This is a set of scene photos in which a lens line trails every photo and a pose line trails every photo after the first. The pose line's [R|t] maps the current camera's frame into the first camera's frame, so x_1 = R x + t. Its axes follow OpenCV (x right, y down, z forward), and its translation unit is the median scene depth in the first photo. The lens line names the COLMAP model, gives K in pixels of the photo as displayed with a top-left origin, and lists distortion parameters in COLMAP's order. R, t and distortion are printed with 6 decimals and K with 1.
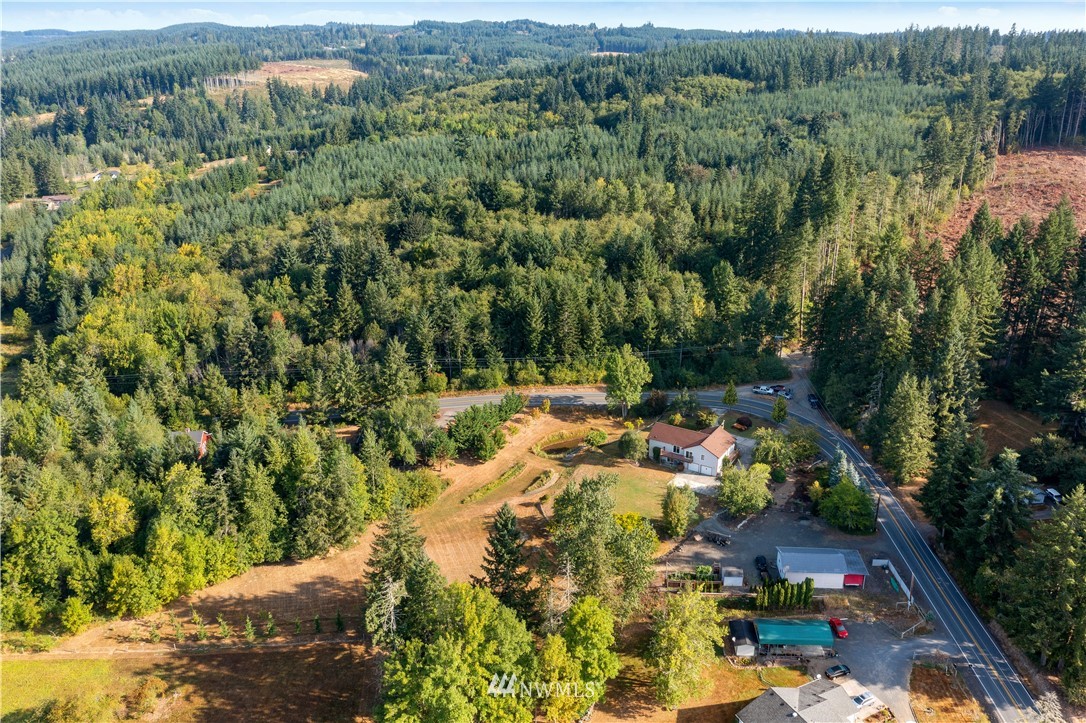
lens RADIAL K [[857.3, 0, 543.0], [0, 857.3, 361.5], [0, 0, 1]] dist [-0.004457, -0.000364]
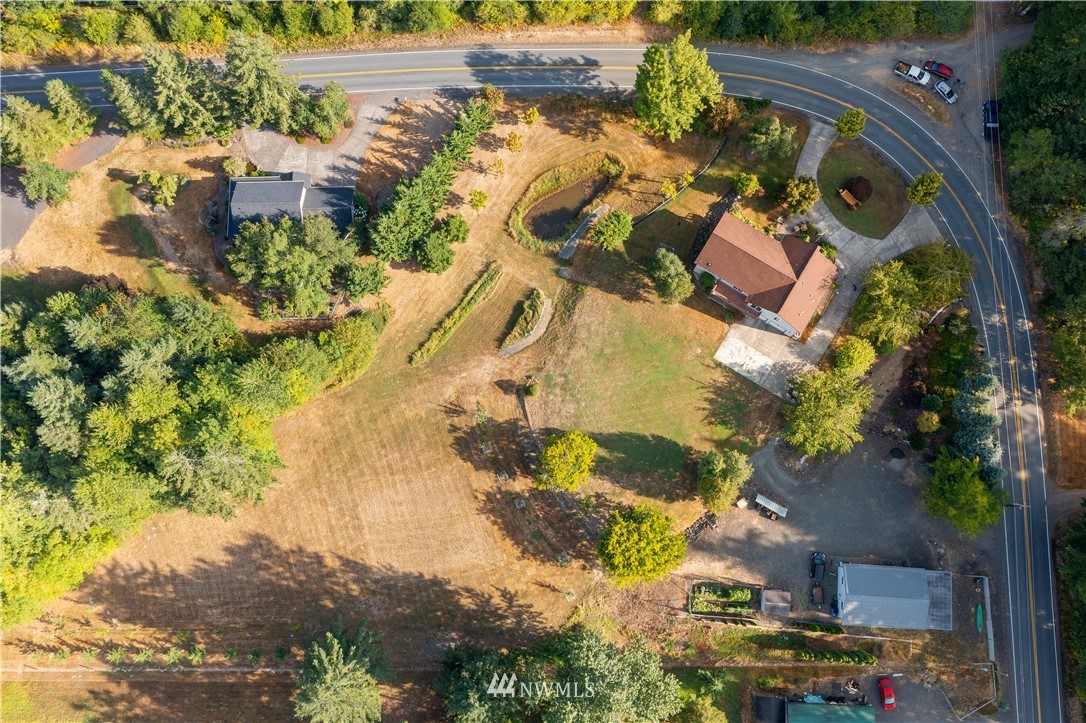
lens RADIAL K [[857.3, 0, 543.0], [0, 857.3, 361.5], [0, 0, 1]] dist [-0.004457, -0.000364]
pose [[0.999130, -0.007838, -0.040963, 0.038008], [0.039718, 0.478443, 0.877220, -0.427331], [0.012723, -0.878084, 0.478338, 0.665465]]
